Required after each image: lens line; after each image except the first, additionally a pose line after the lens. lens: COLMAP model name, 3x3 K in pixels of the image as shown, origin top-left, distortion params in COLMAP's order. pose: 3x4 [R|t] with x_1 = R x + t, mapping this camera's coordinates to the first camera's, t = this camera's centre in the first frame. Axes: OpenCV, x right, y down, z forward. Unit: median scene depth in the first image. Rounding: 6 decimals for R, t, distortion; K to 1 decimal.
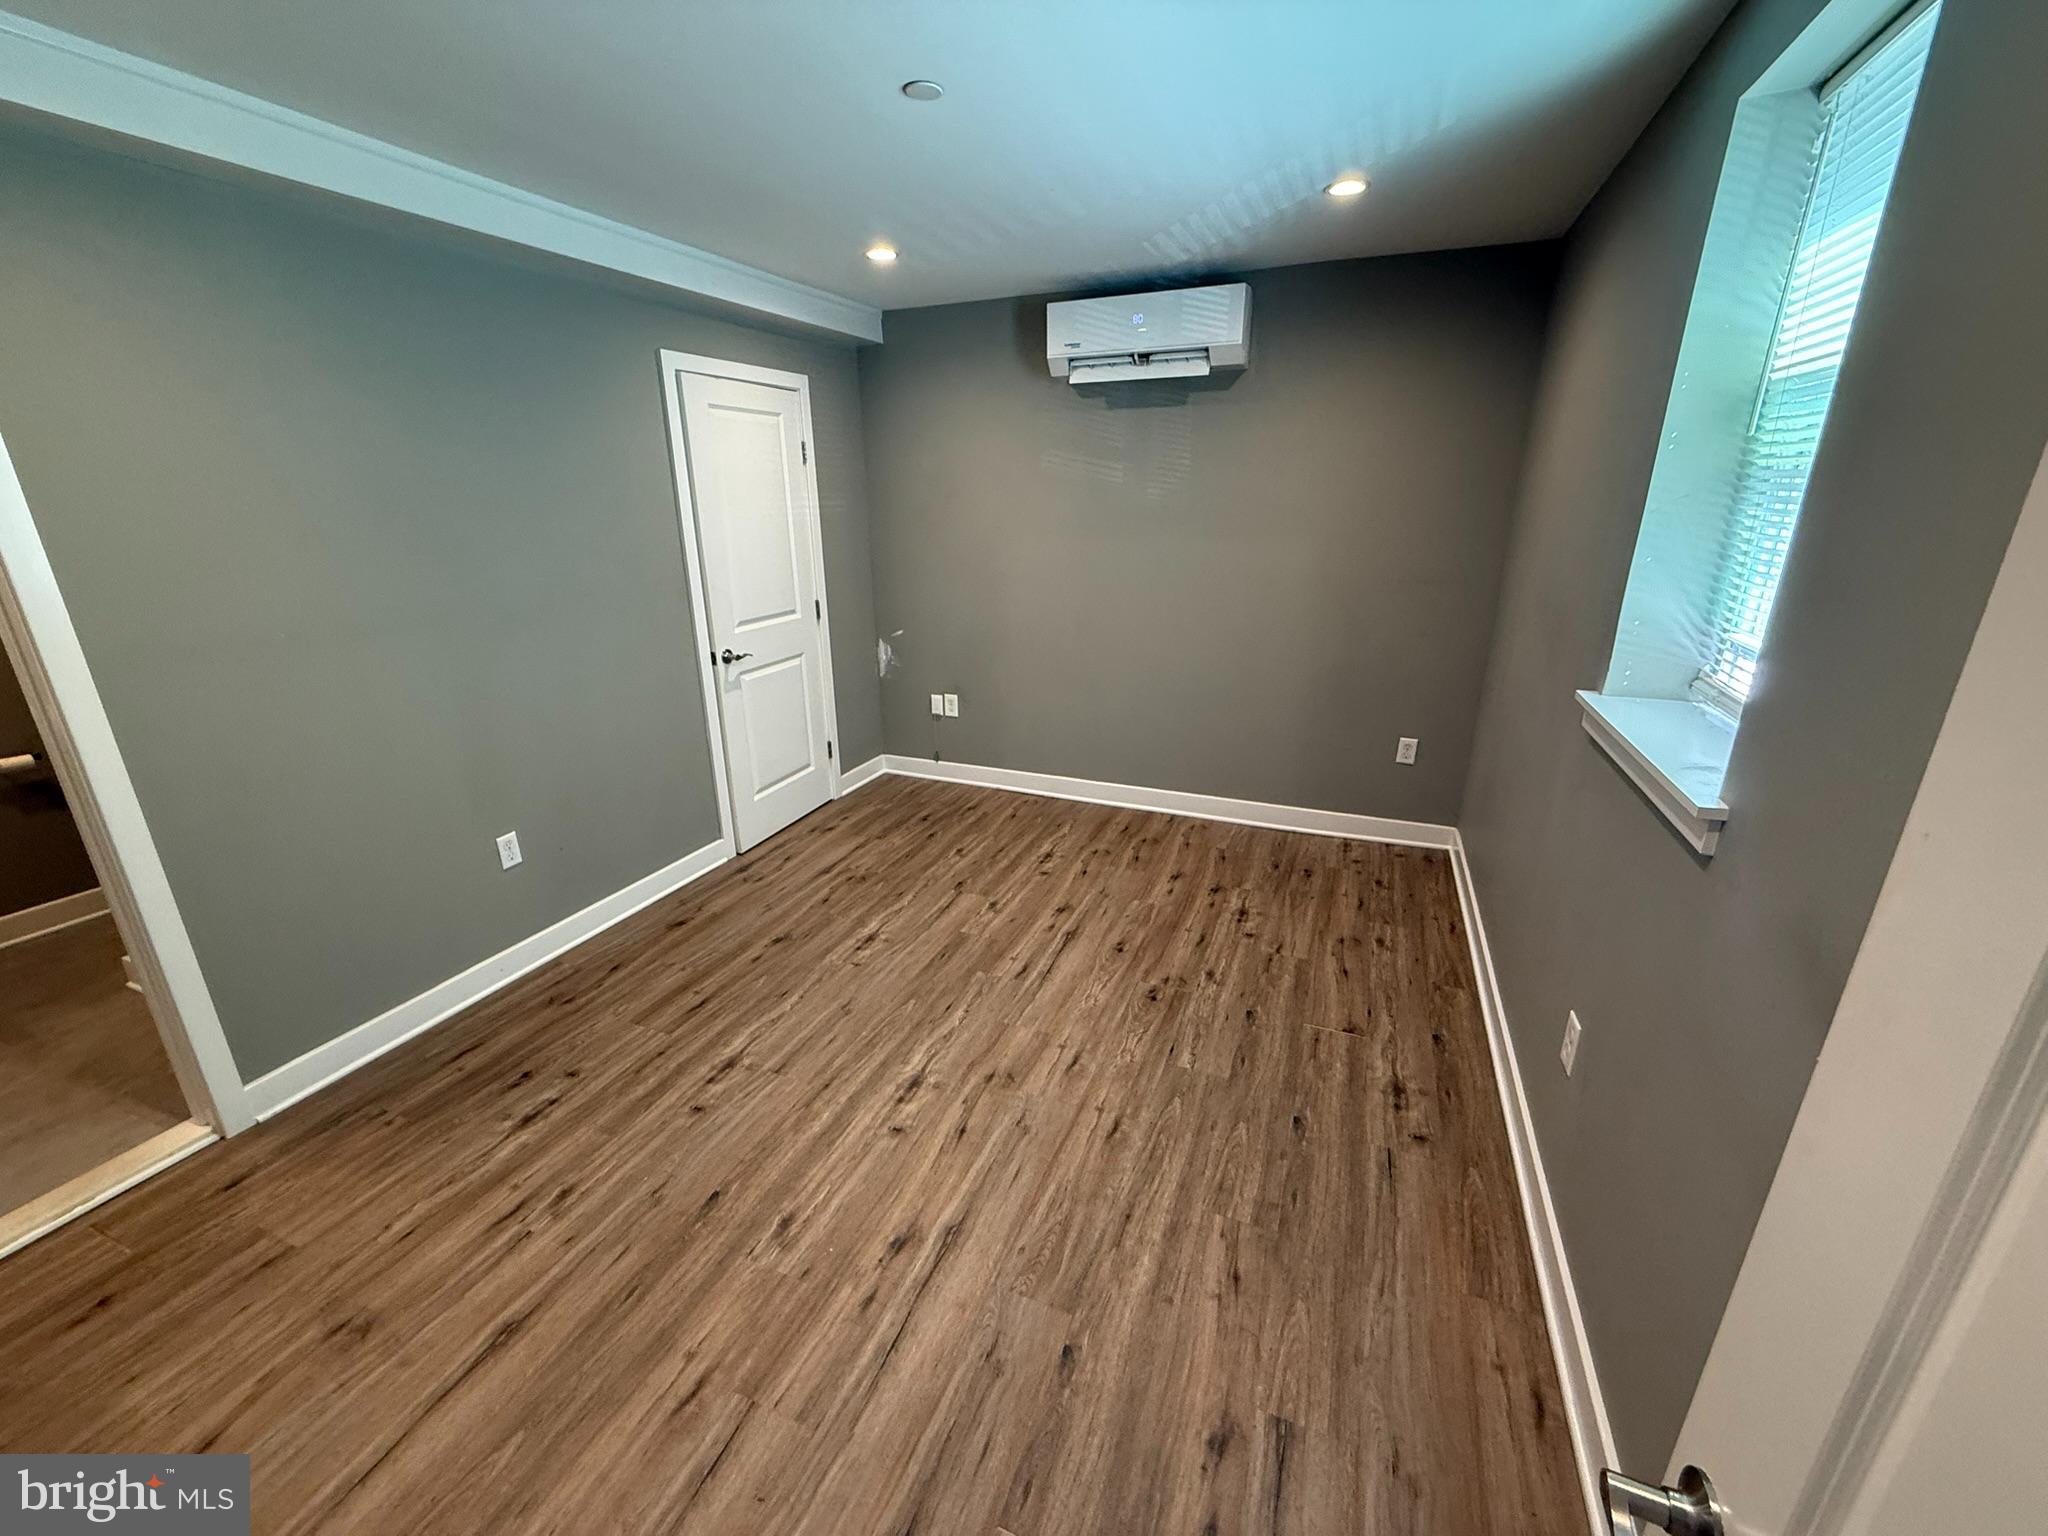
lens RADIAL K [[814.9, 0, 1013.1], [0, 814.9, 767.8], [0, 0, 1]] dist [0.000363, -0.000624]
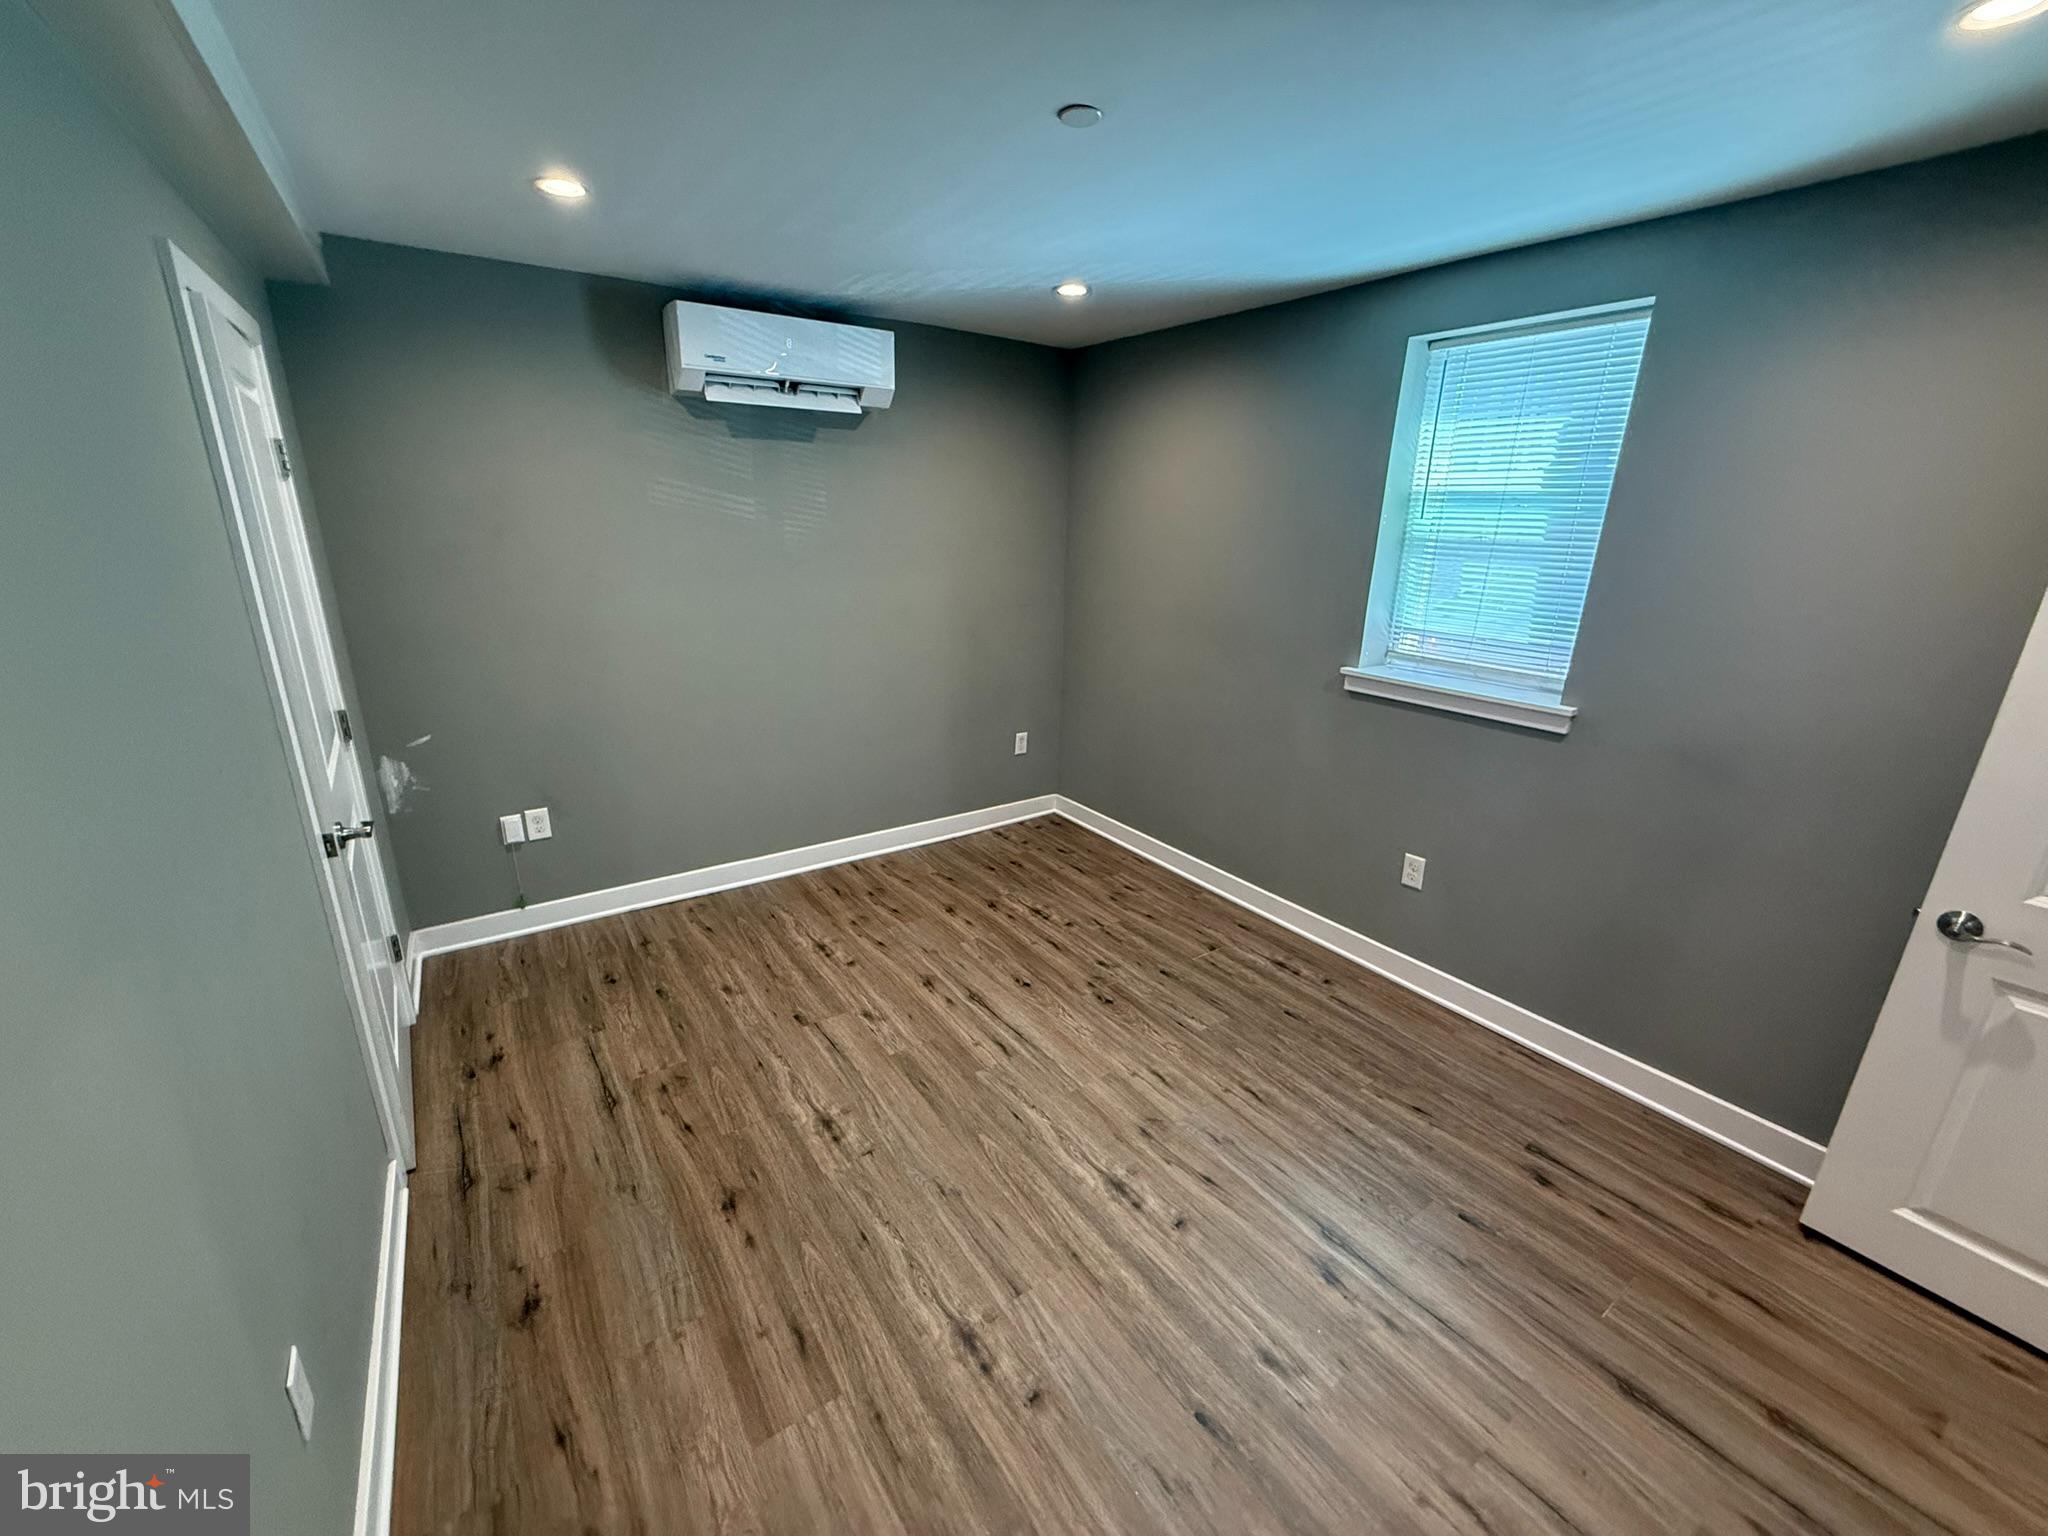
lens RADIAL K [[814.9, 0, 1019.7], [0, 814.9, 767.8], [0, 0, 1]] dist [0.000363, -0.000624]
pose [[0.541704, -0.234037, 0.807331, -0.615723], [0.246980, 0.962378, 0.113265, -0.150709], [-0.803466, 0.138039, 0.579127, 0.371614]]
